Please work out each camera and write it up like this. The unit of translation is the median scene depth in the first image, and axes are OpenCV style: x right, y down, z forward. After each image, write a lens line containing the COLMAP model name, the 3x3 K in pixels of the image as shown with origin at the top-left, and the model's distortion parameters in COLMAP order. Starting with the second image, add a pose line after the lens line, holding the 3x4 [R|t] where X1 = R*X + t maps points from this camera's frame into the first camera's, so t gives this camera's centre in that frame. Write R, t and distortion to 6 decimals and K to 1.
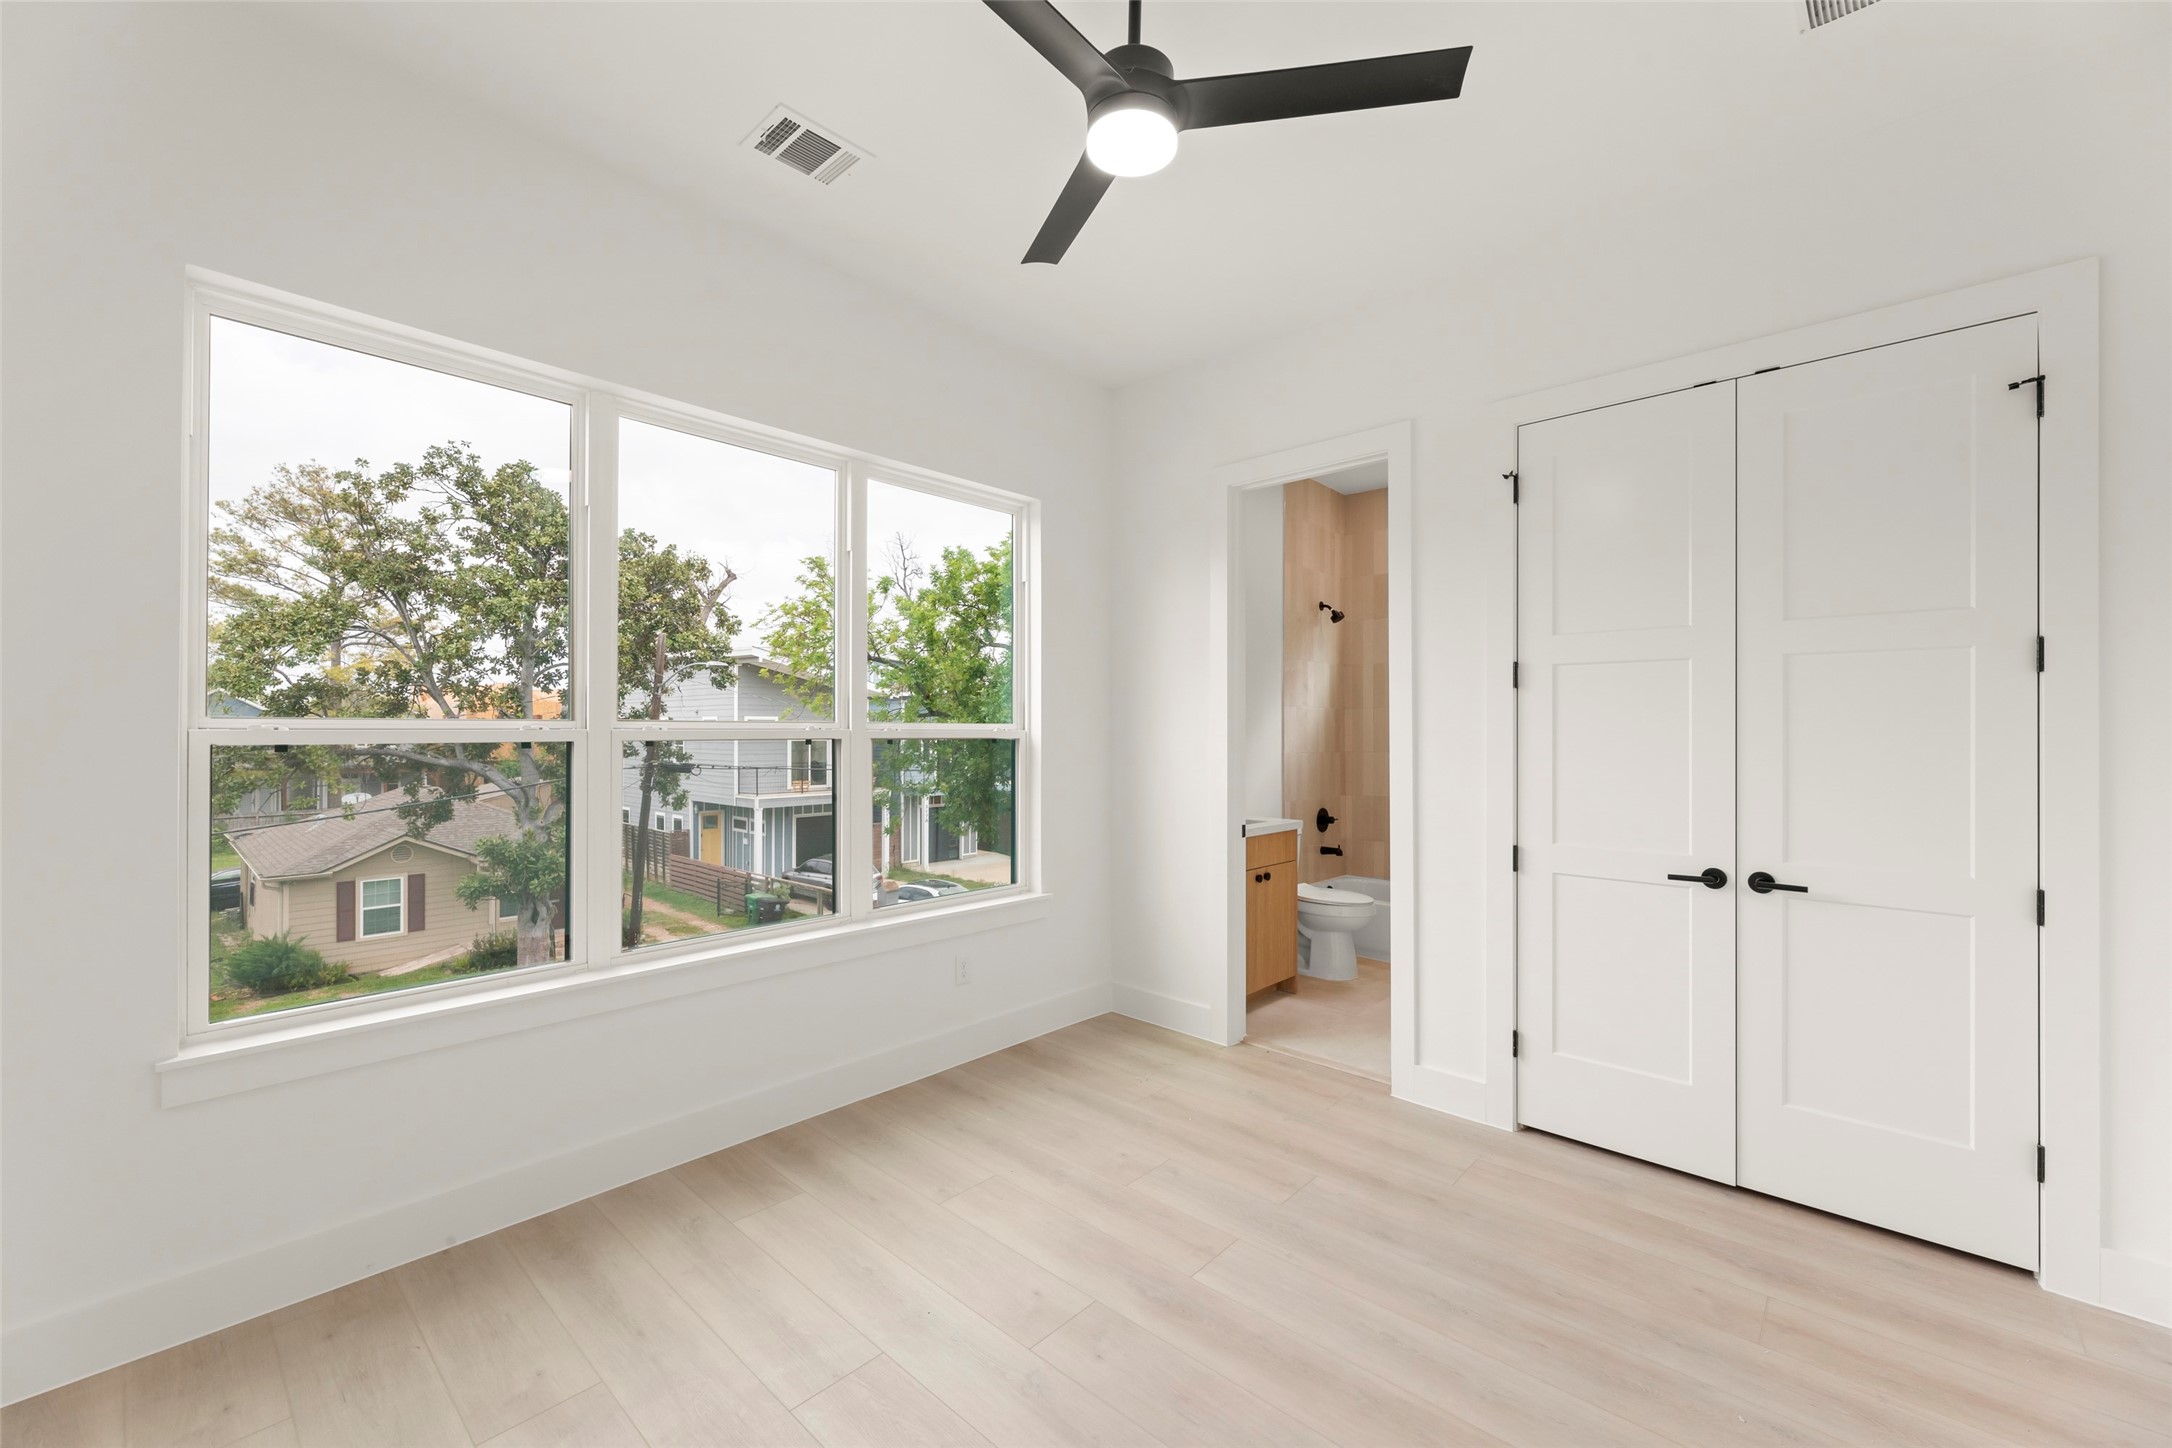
lens RADIAL K [[883.8, 0, 1084.3], [0, 883.8, 723.7], [0, 0, 1]] dist [0.003692, -0.000996]
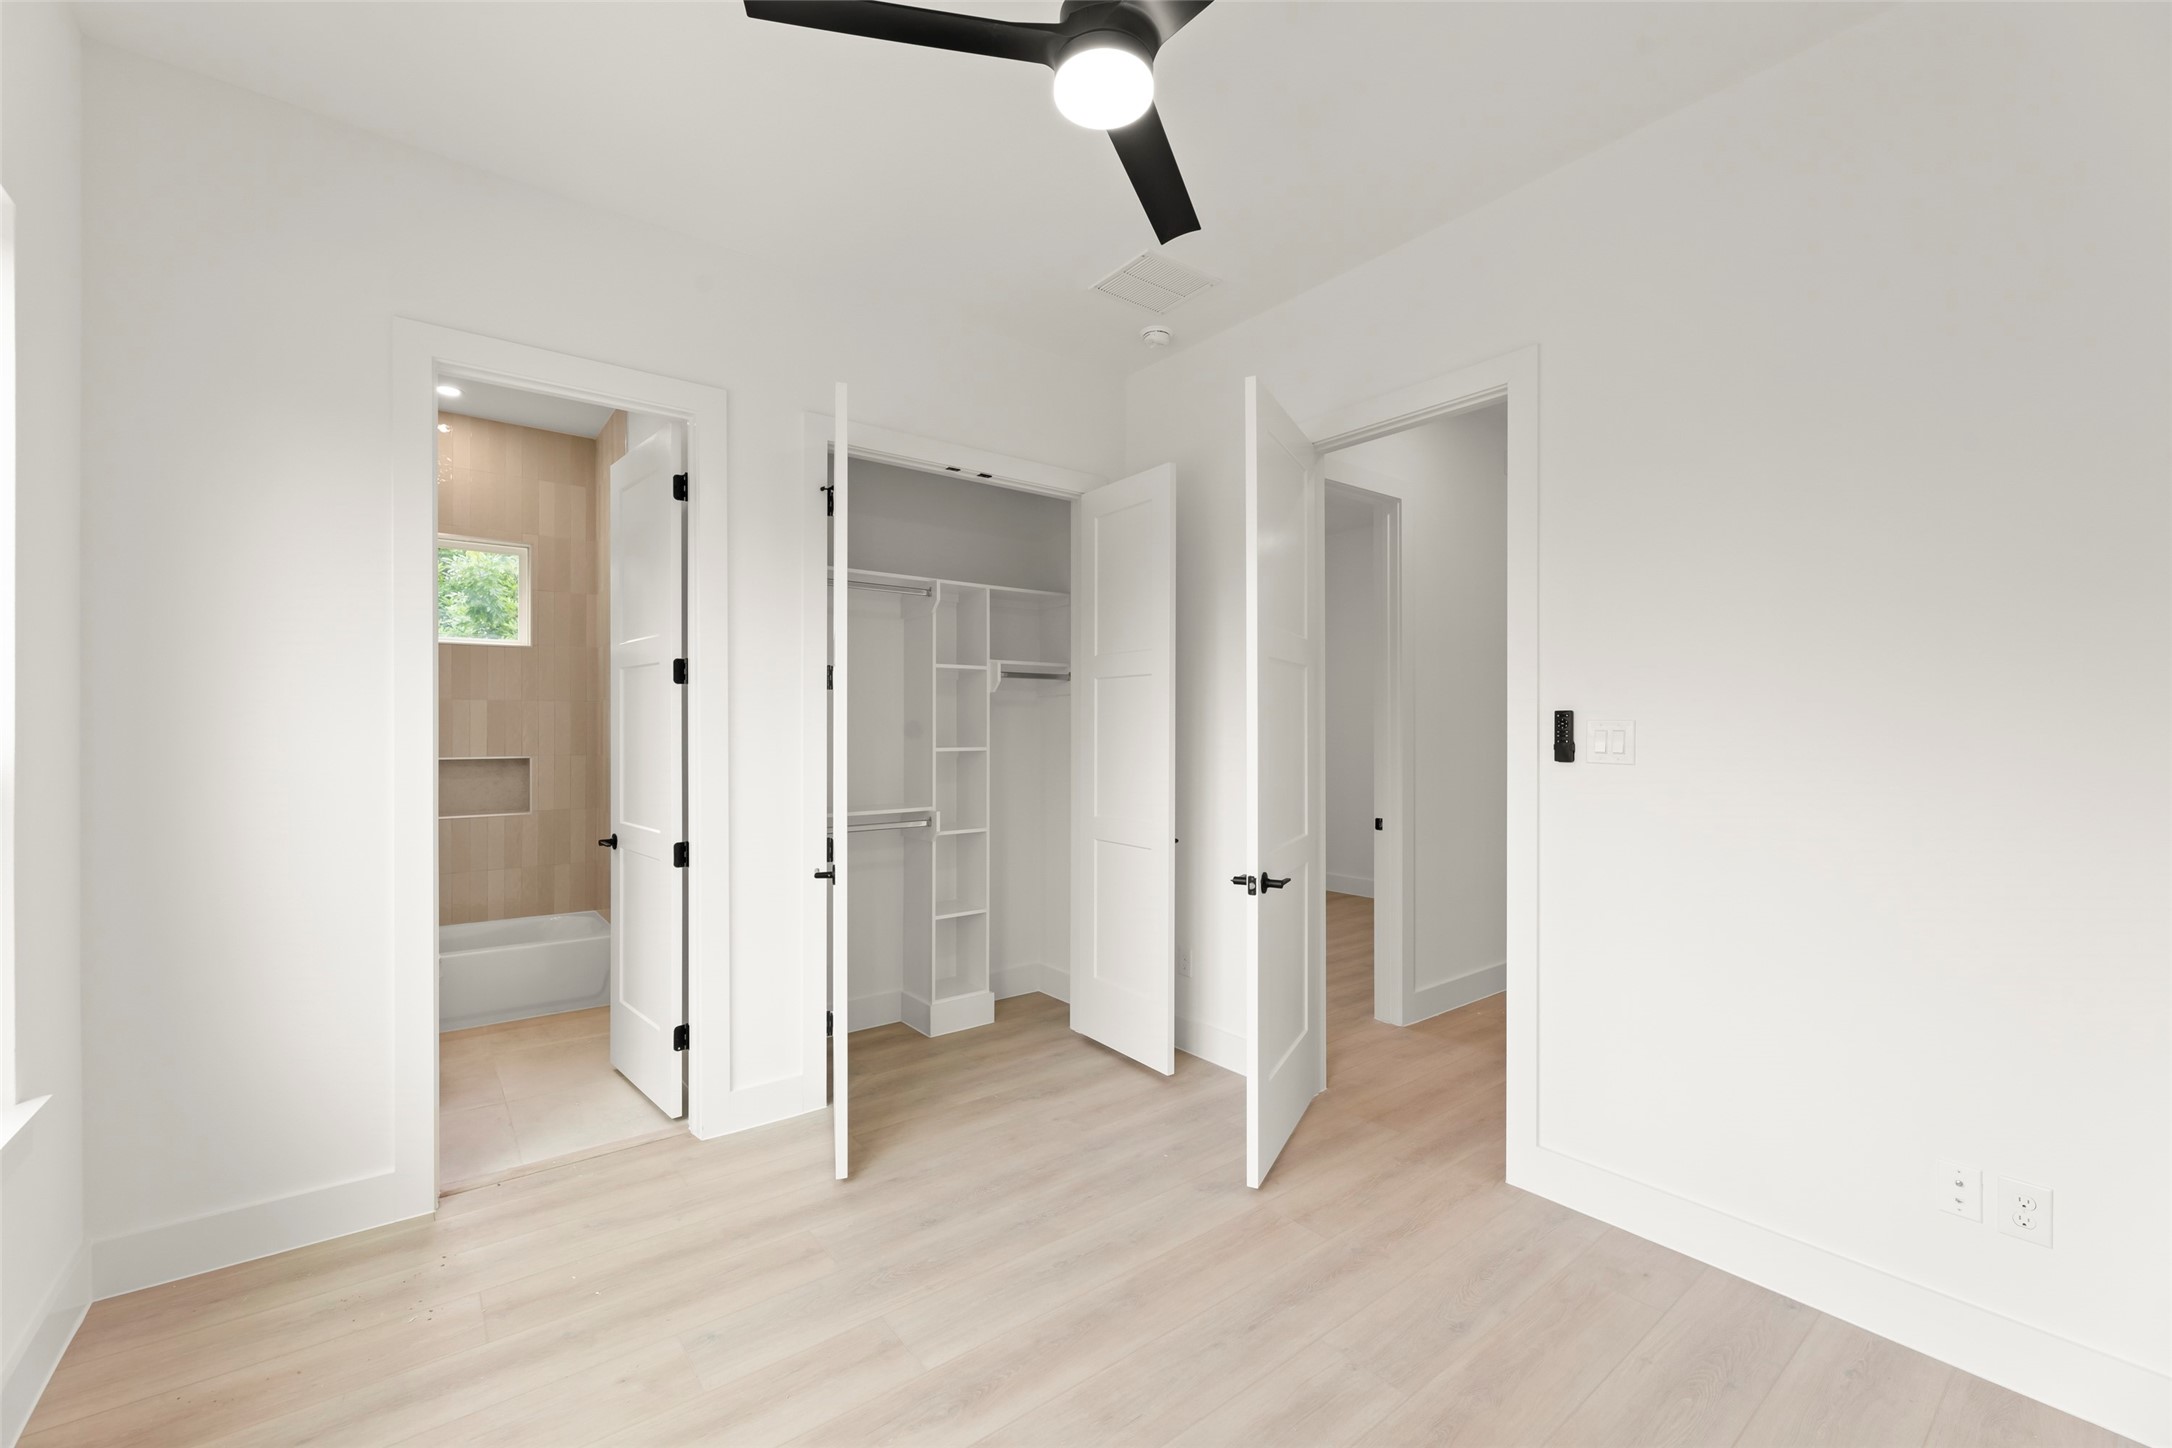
lens RADIAL K [[883.8, 0, 1082.8], [0, 883.8, 722.8], [0, 0, 1]] dist [0.003692, -0.000996]
pose [[0.169639, -0.003161, 0.985501, -0.585142], [-0.003763, 0.999985, 0.003855, -0.007405], [-0.985499, -0.004362, 0.169624, 0.590797]]
